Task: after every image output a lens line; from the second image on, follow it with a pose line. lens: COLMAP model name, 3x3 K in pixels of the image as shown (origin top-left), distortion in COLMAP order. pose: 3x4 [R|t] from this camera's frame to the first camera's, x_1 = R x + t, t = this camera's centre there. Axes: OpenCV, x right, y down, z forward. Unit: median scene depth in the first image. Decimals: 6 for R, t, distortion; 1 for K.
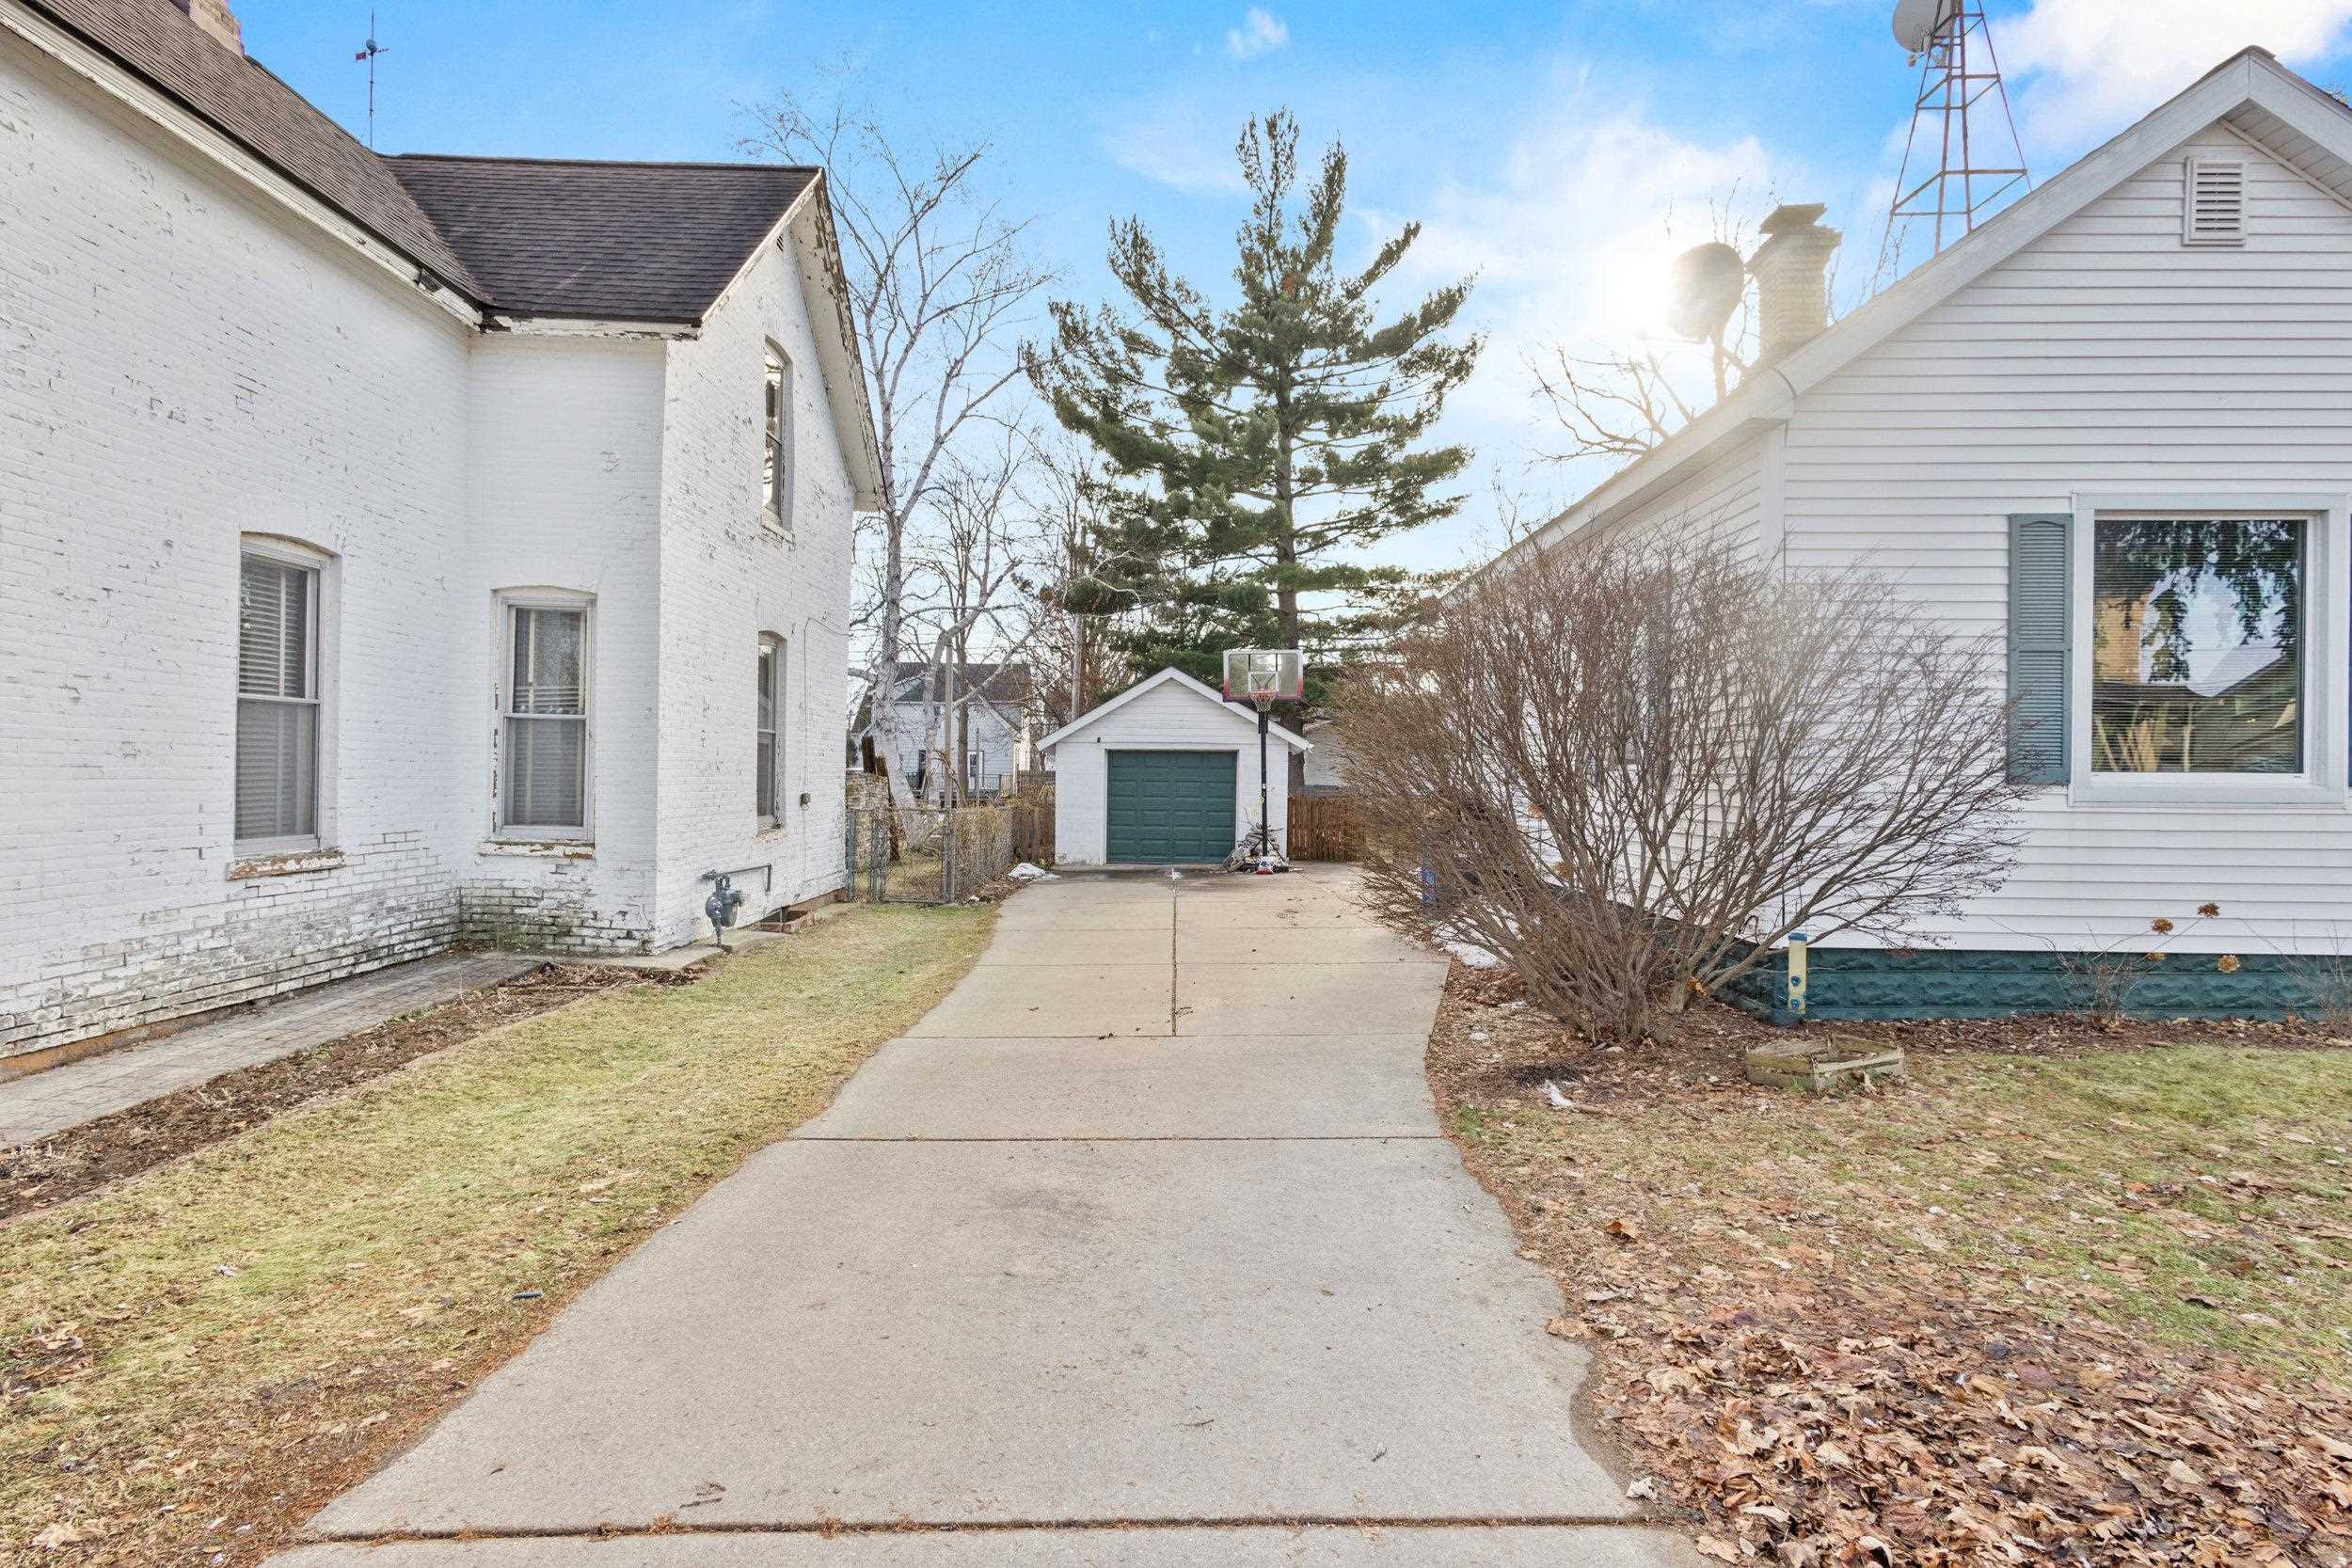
lens RADIAL K [[1093.7, 0, 1181.6], [0, 1093.7, 772.7], [0, 0, 1]] dist [0.010898, -0.002281]
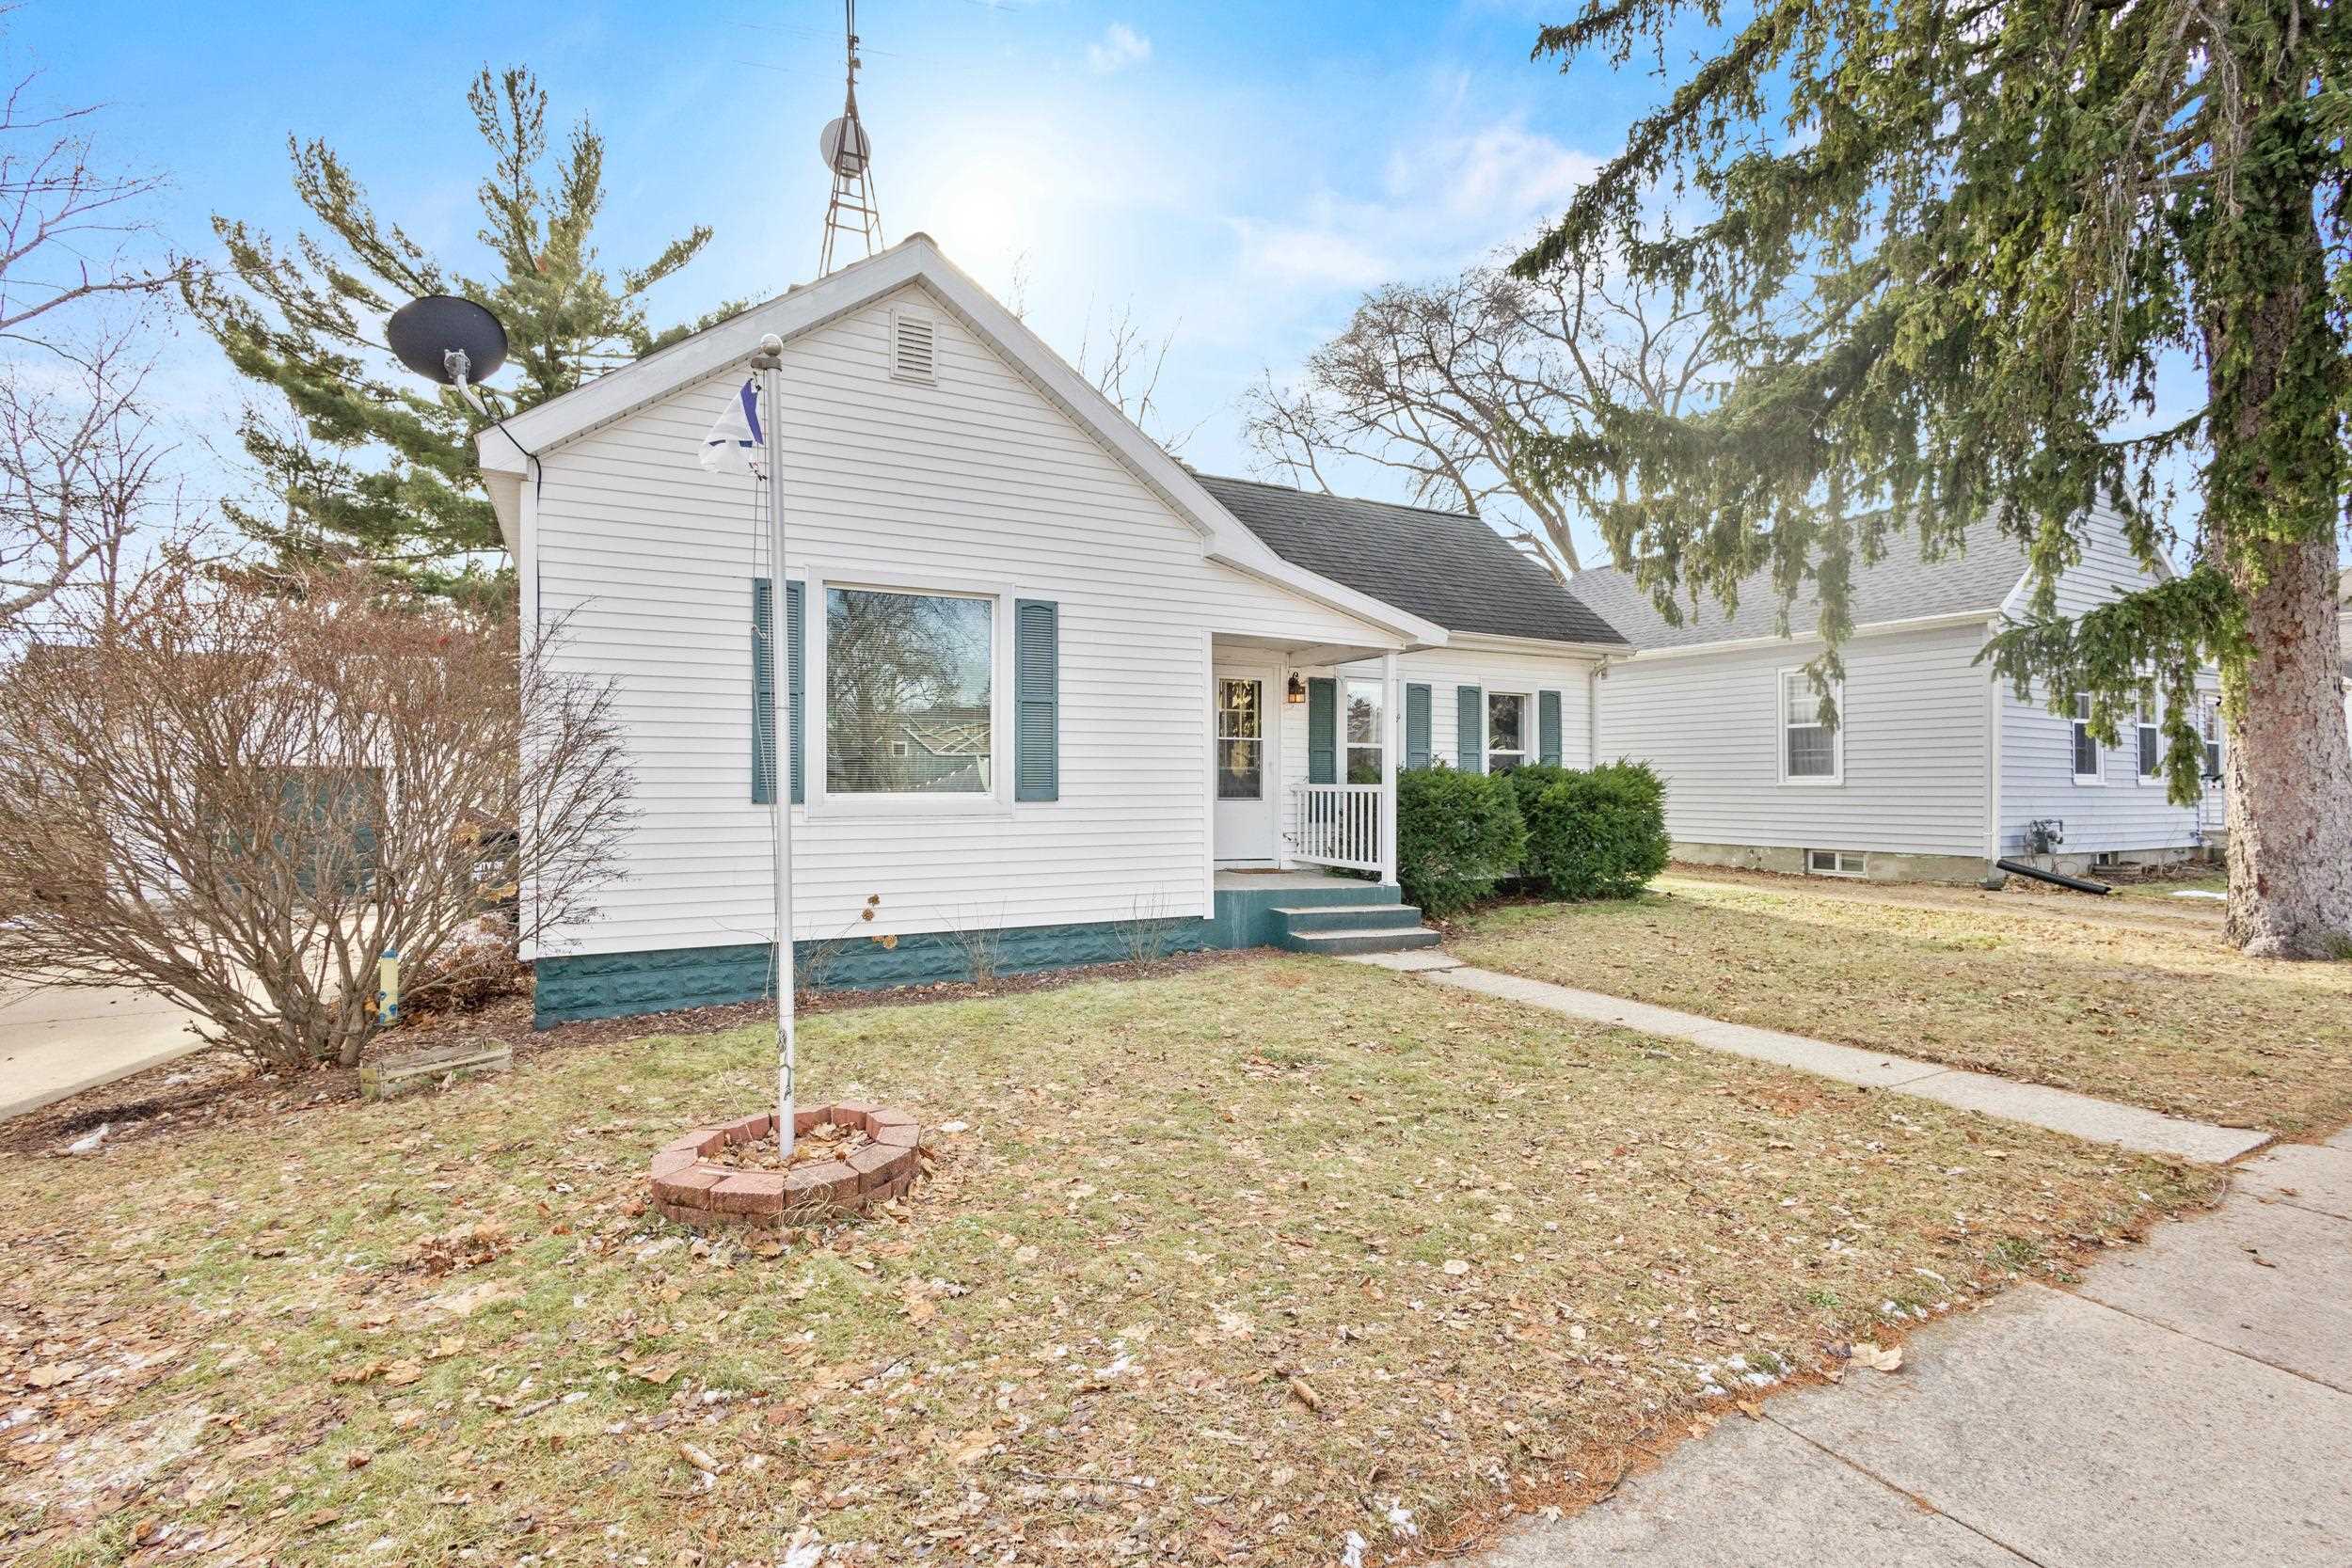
lens RADIAL K [[1093.7, 0, 1175.5], [0, 1093.7, 762.9], [0, 0, 1]] dist [0.010898, -0.002281]
pose [[0.882618, 0.001005, 0.470090, 0.309141], [0.008389, 0.999805, -0.017887, -0.004580], [-0.470016, 0.019731, 0.882437, -0.130045]]
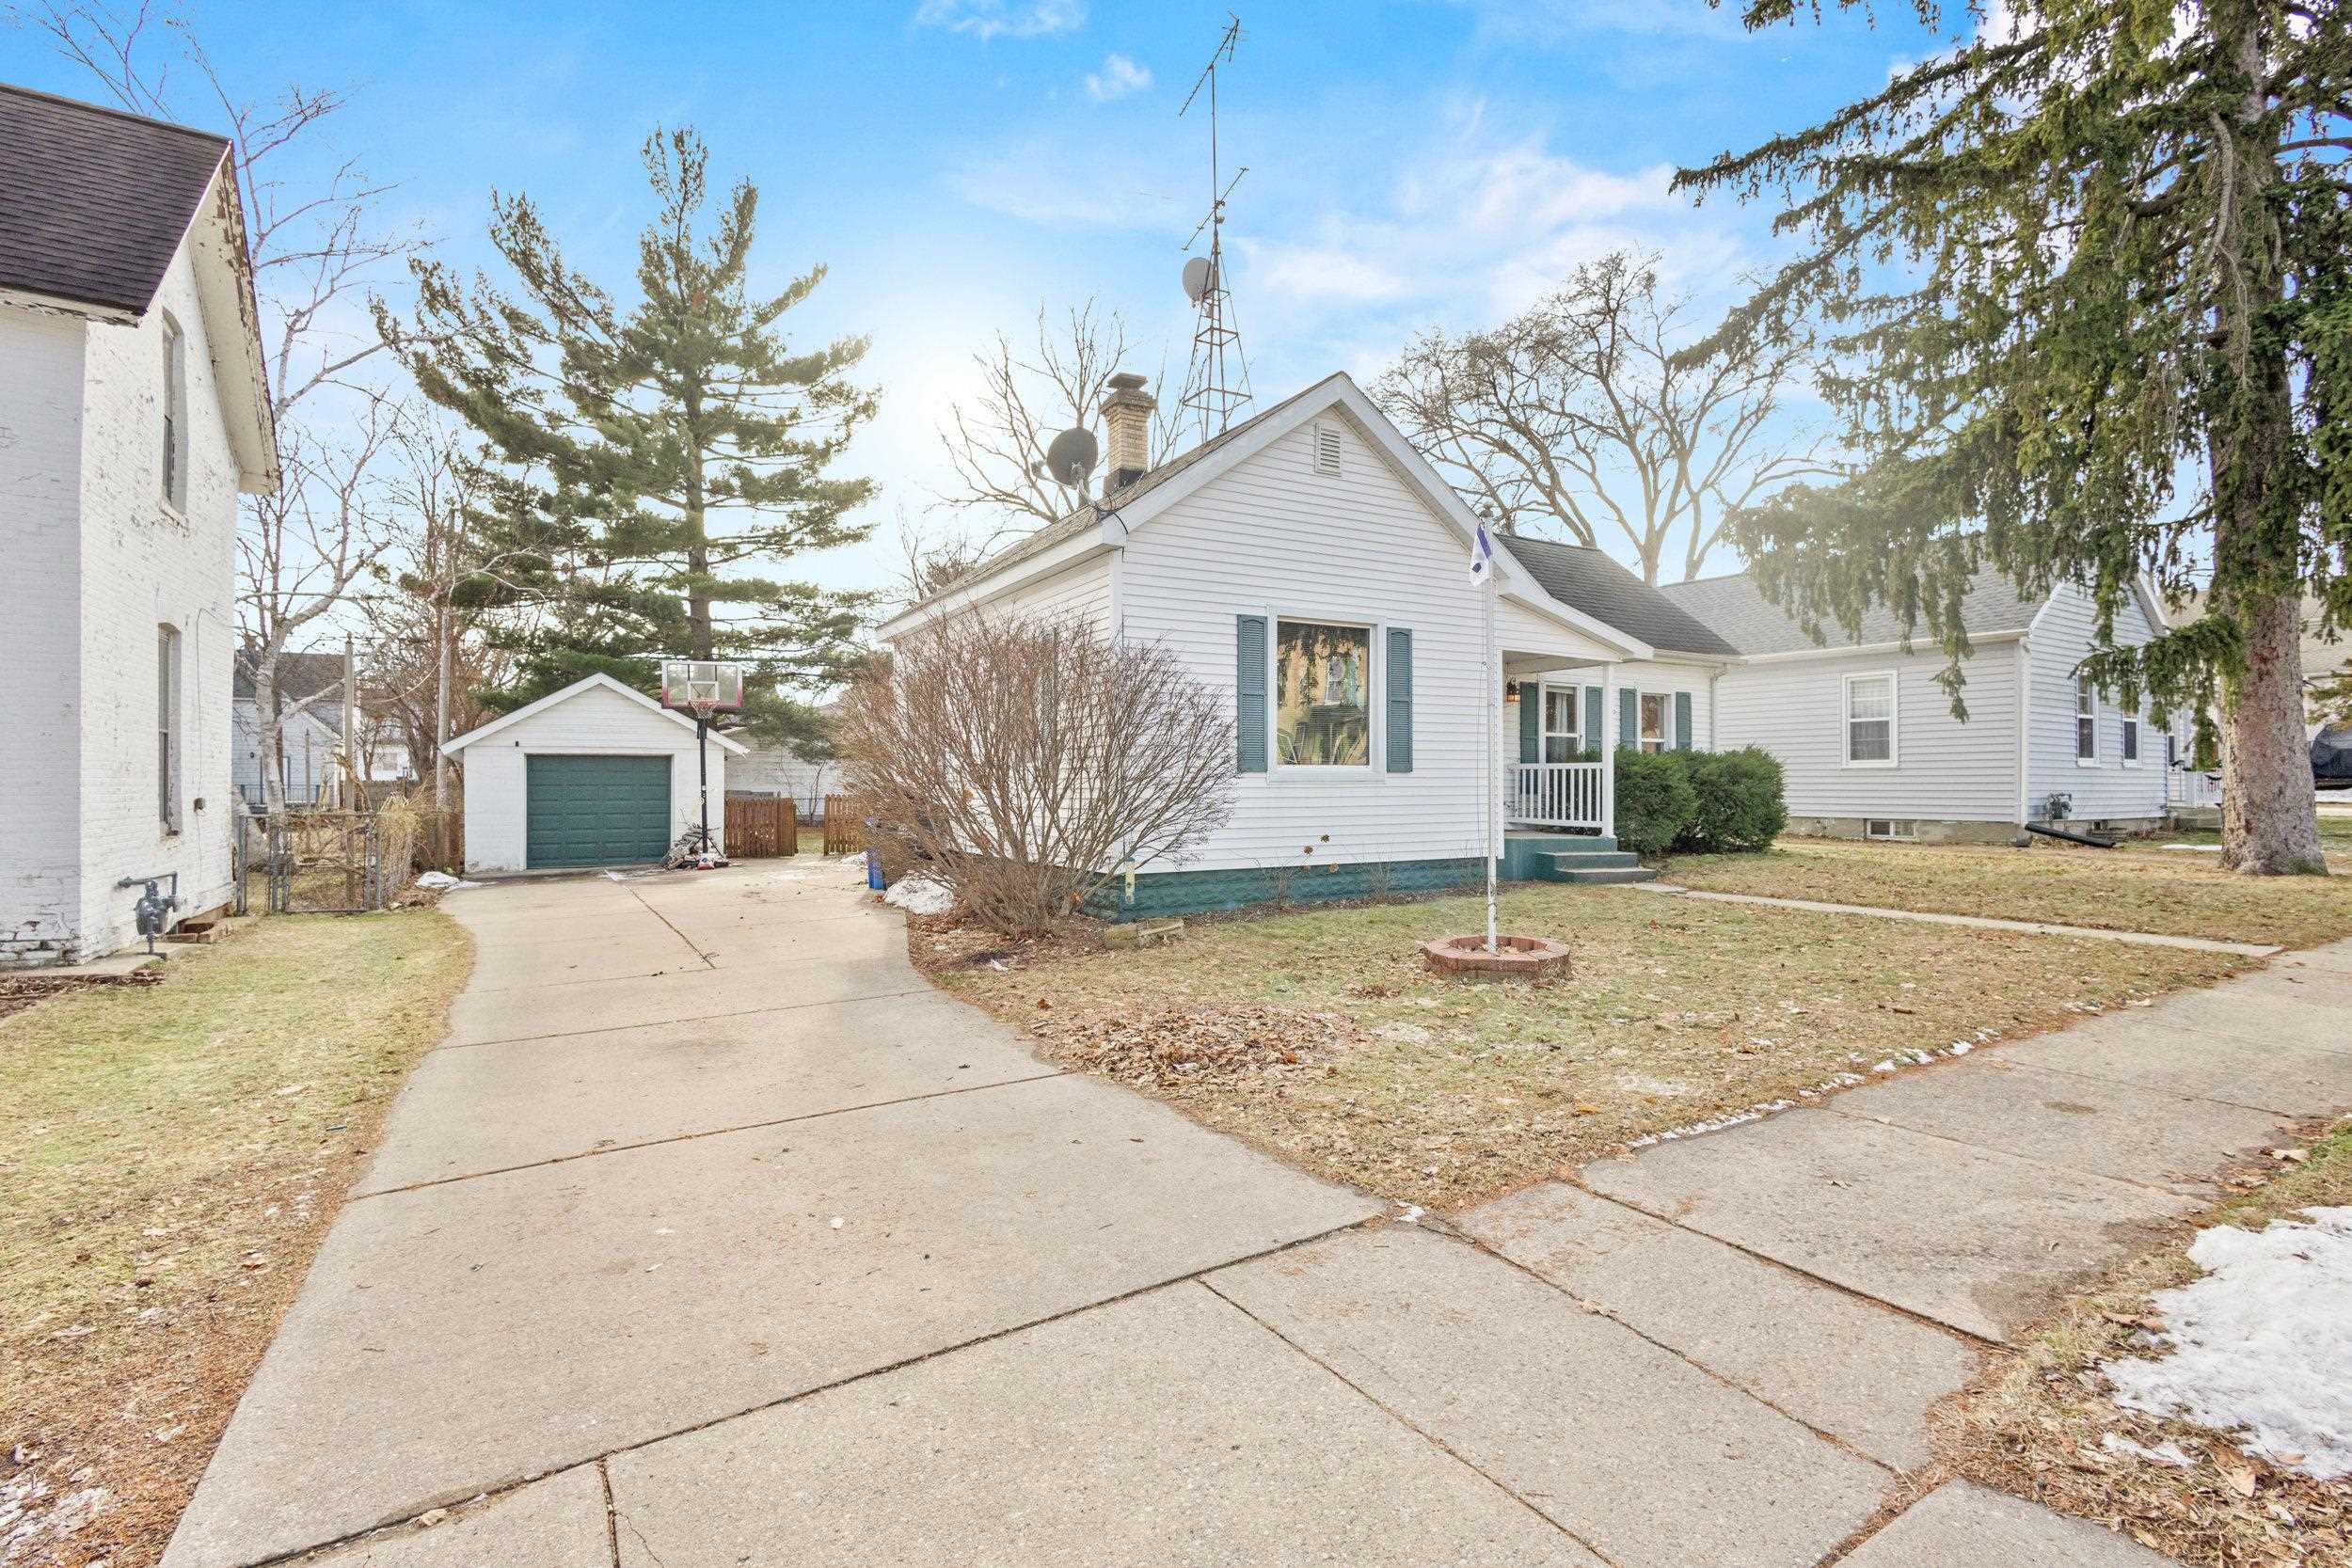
lens RADIAL K [[1093.7, 0, 1157.9], [0, 1093.7, 771.3], [0, 0, 1]] dist [0.010898, -0.002281]
pose [[0.865302, -0.004971, 0.501227, -0.106649], [0.009710, 0.999929, -0.006846, 0.010128], [-0.501157, 0.010791, 0.865289, -0.208318]]
